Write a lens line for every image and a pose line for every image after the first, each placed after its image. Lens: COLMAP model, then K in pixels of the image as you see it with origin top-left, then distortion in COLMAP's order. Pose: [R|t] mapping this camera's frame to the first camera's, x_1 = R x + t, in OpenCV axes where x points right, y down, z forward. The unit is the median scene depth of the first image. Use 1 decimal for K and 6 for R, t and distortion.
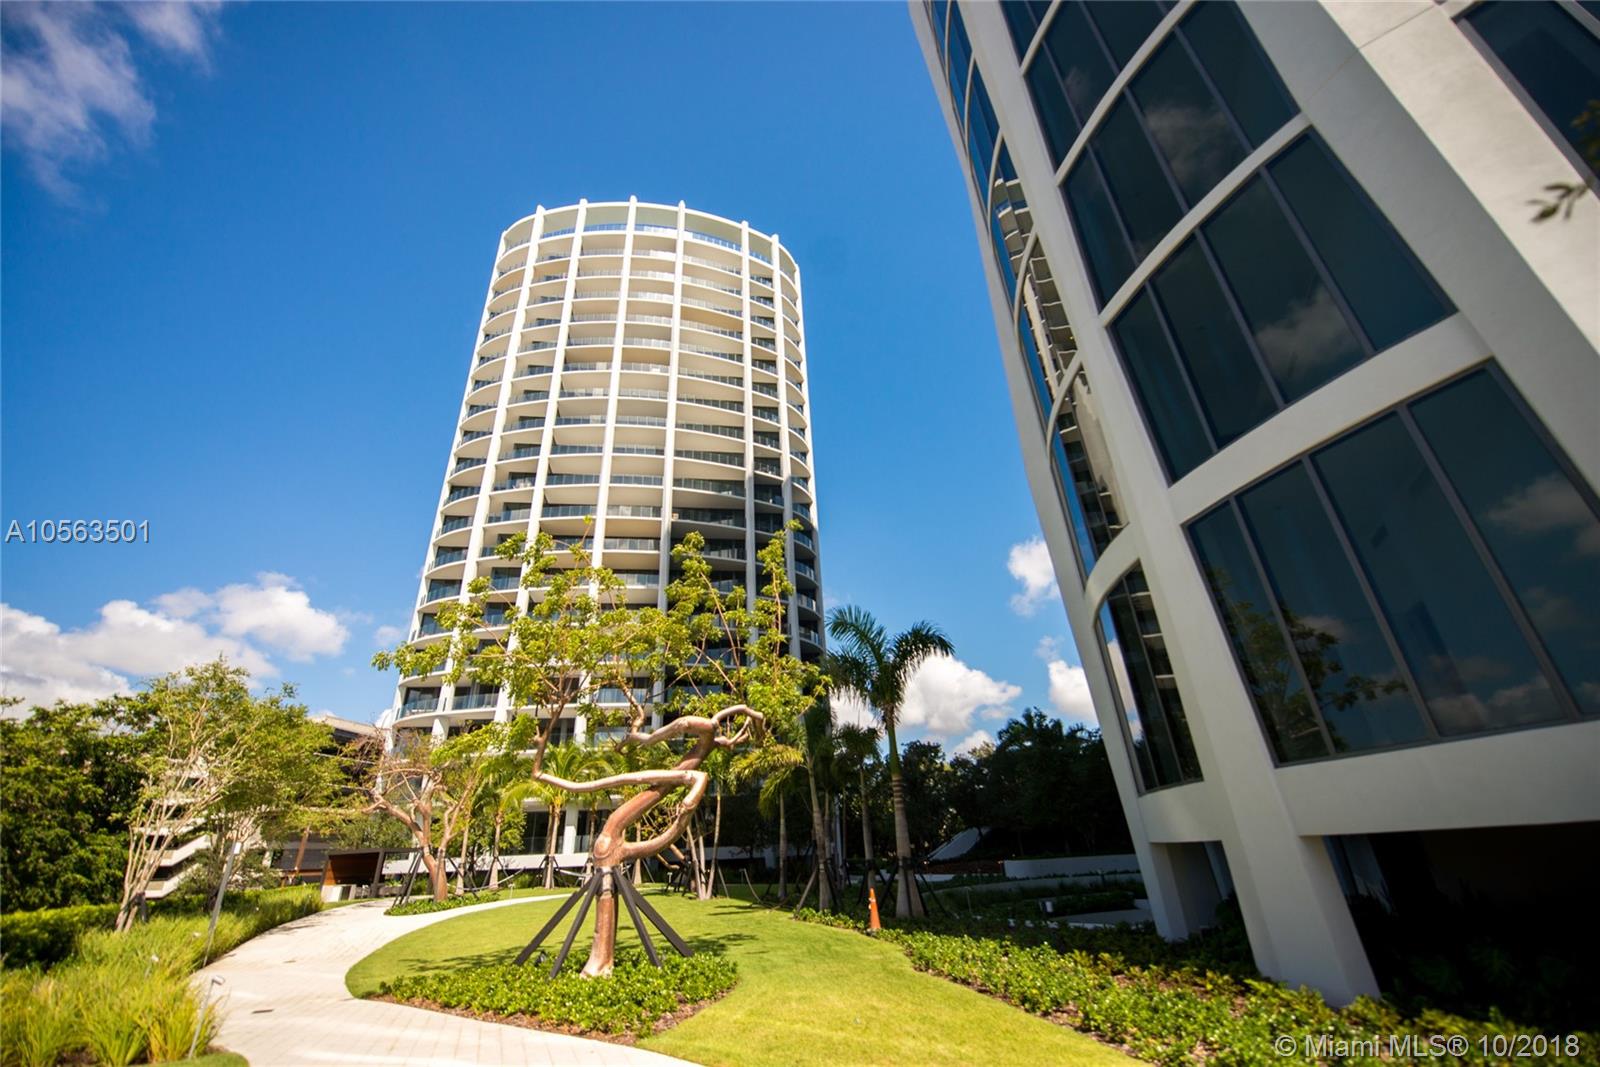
lens RADIAL K [[615.2, 0, 800.0], [0, 615.2, 533.5], [0, 0, 1]] dist [-0.000436, -0.007292]
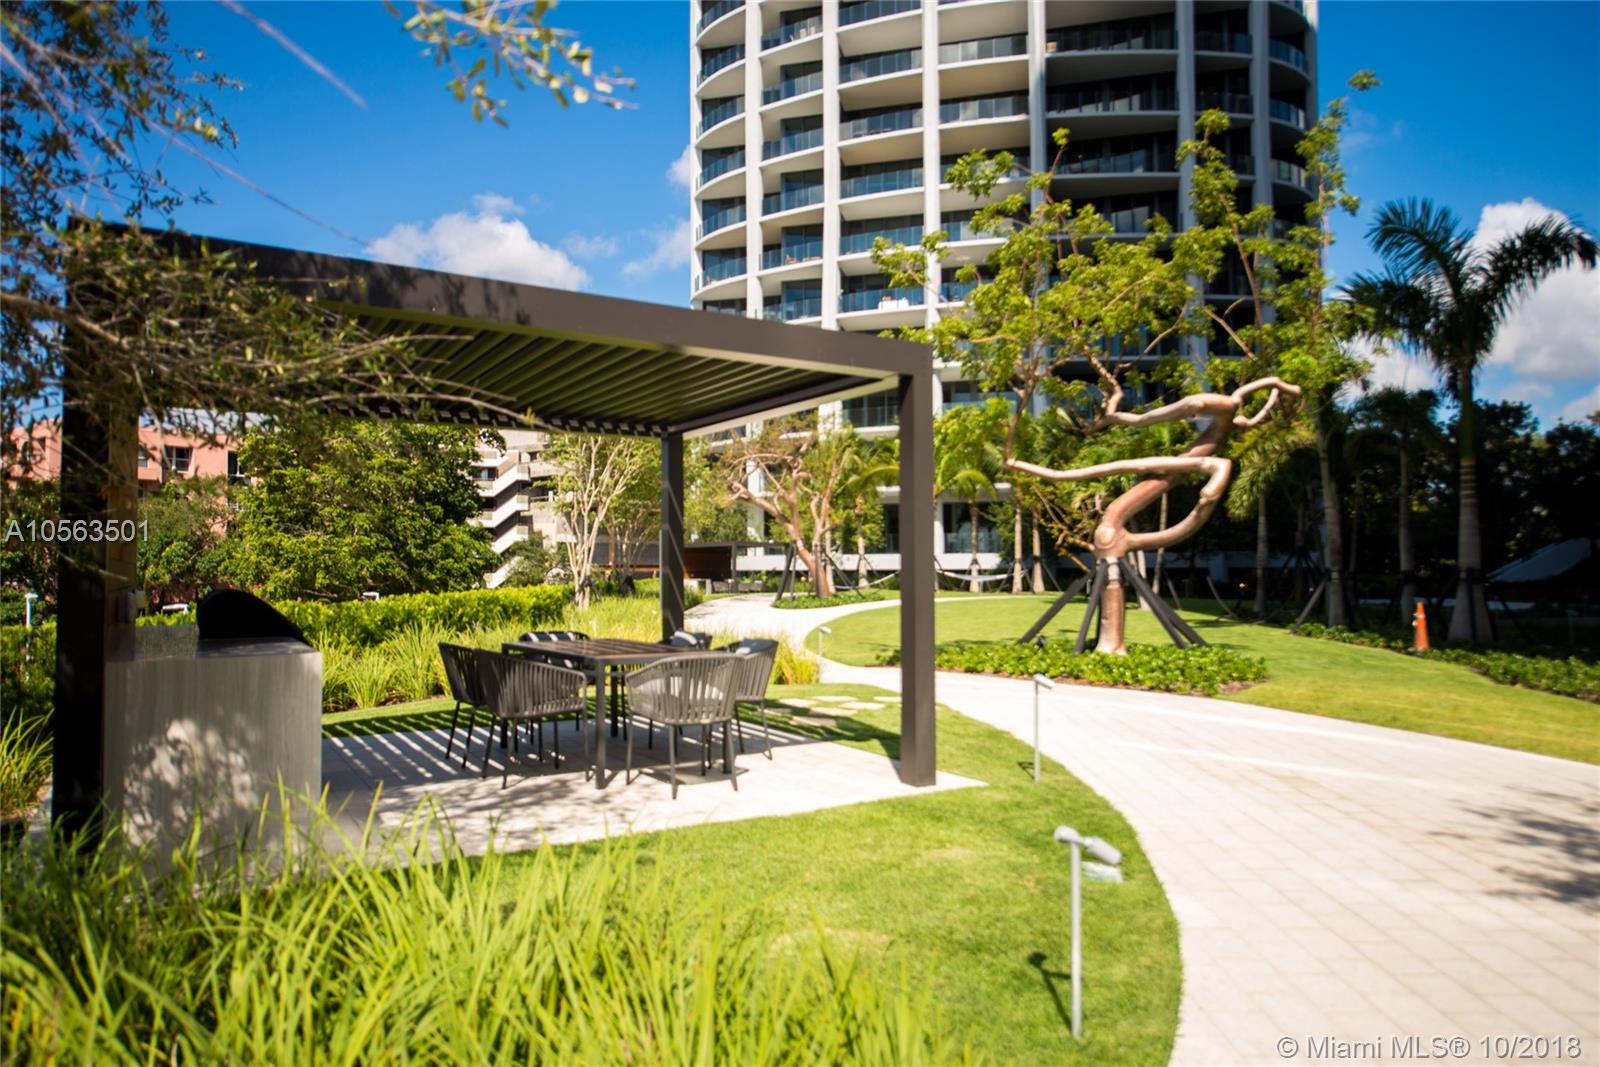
lens RADIAL K [[1024.7, 0, 800.0], [0, 1024.7, 533.5], [0, 0, 1]] dist [0.006713, 0.002246]
pose [[0.924806, 0.023529, -0.379712, -0.080240], [0.143949, 0.902239, 0.406501, -0.082970], [0.352155, -0.430594, 0.831009, -0.196278]]
